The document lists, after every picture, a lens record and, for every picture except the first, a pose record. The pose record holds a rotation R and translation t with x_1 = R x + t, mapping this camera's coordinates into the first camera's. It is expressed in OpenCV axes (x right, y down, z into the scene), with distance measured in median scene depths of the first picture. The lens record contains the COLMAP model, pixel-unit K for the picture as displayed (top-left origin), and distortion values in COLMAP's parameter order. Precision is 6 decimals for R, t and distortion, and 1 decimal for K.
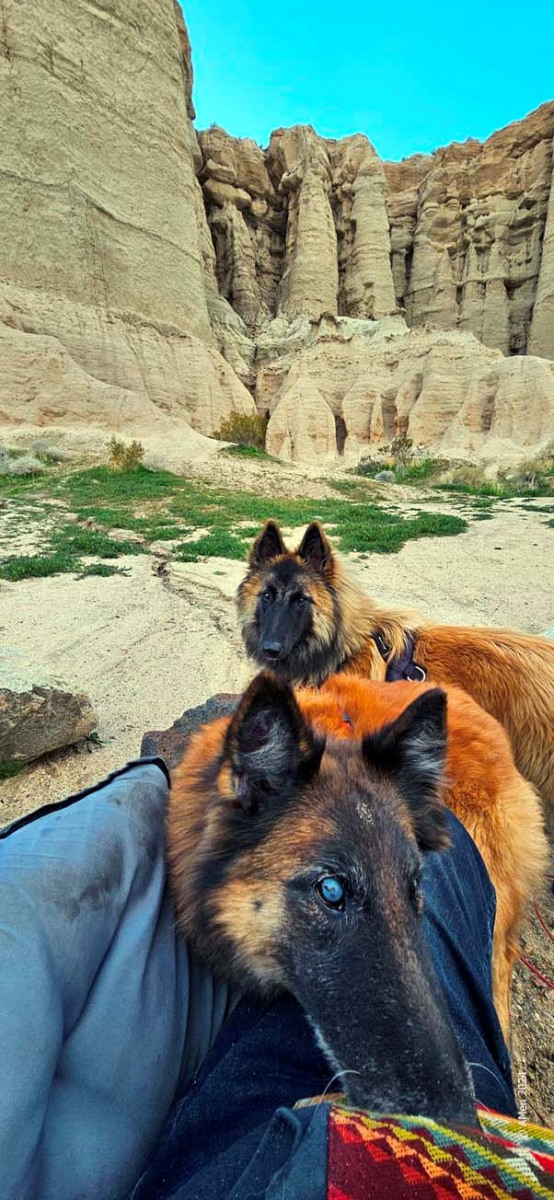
lens RADIAL K [[489.5, 0, 280.7], [0, 489.5, 603.7], [0, 0, 1]] dist [-0.002366, 0.000405]
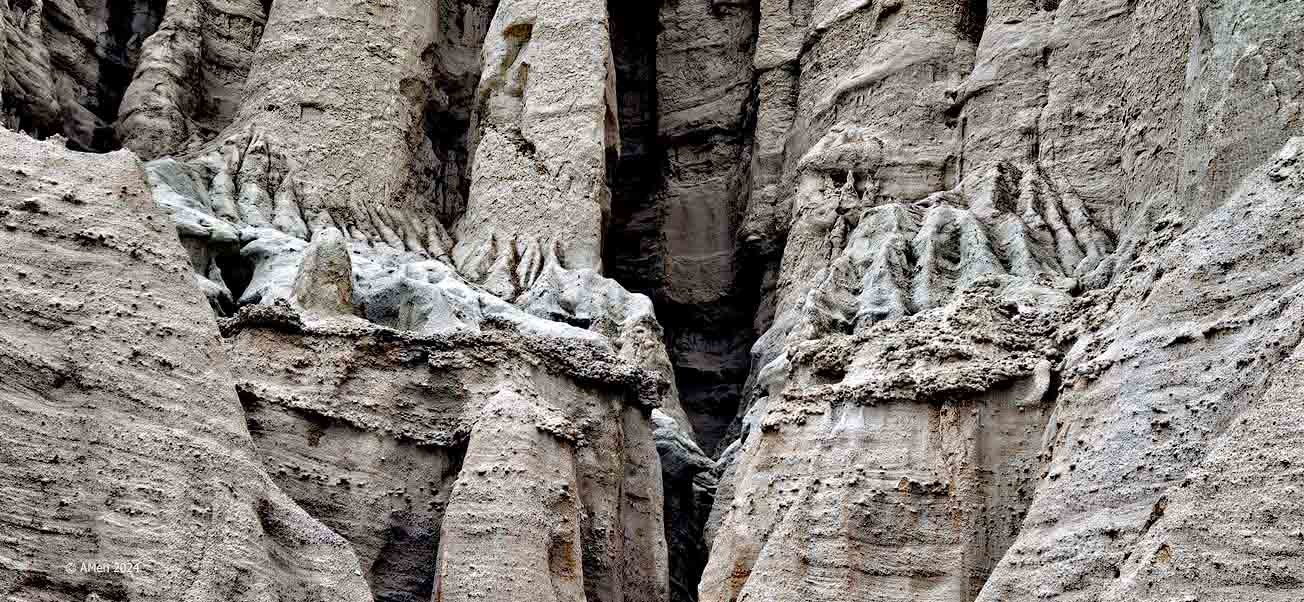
lens RADIAL K [[1665.6, 0, 687.8], [0, 1665.6, 344.6], [0, 0, 1]] dist [0.070085, 0.000000]
pose [[0.914748, -0.082483, -0.395515, 0.580826], [-0.107716, 0.893718, -0.435506, -0.120207], [0.389401, 0.440982, 0.808642, 0.375043]]
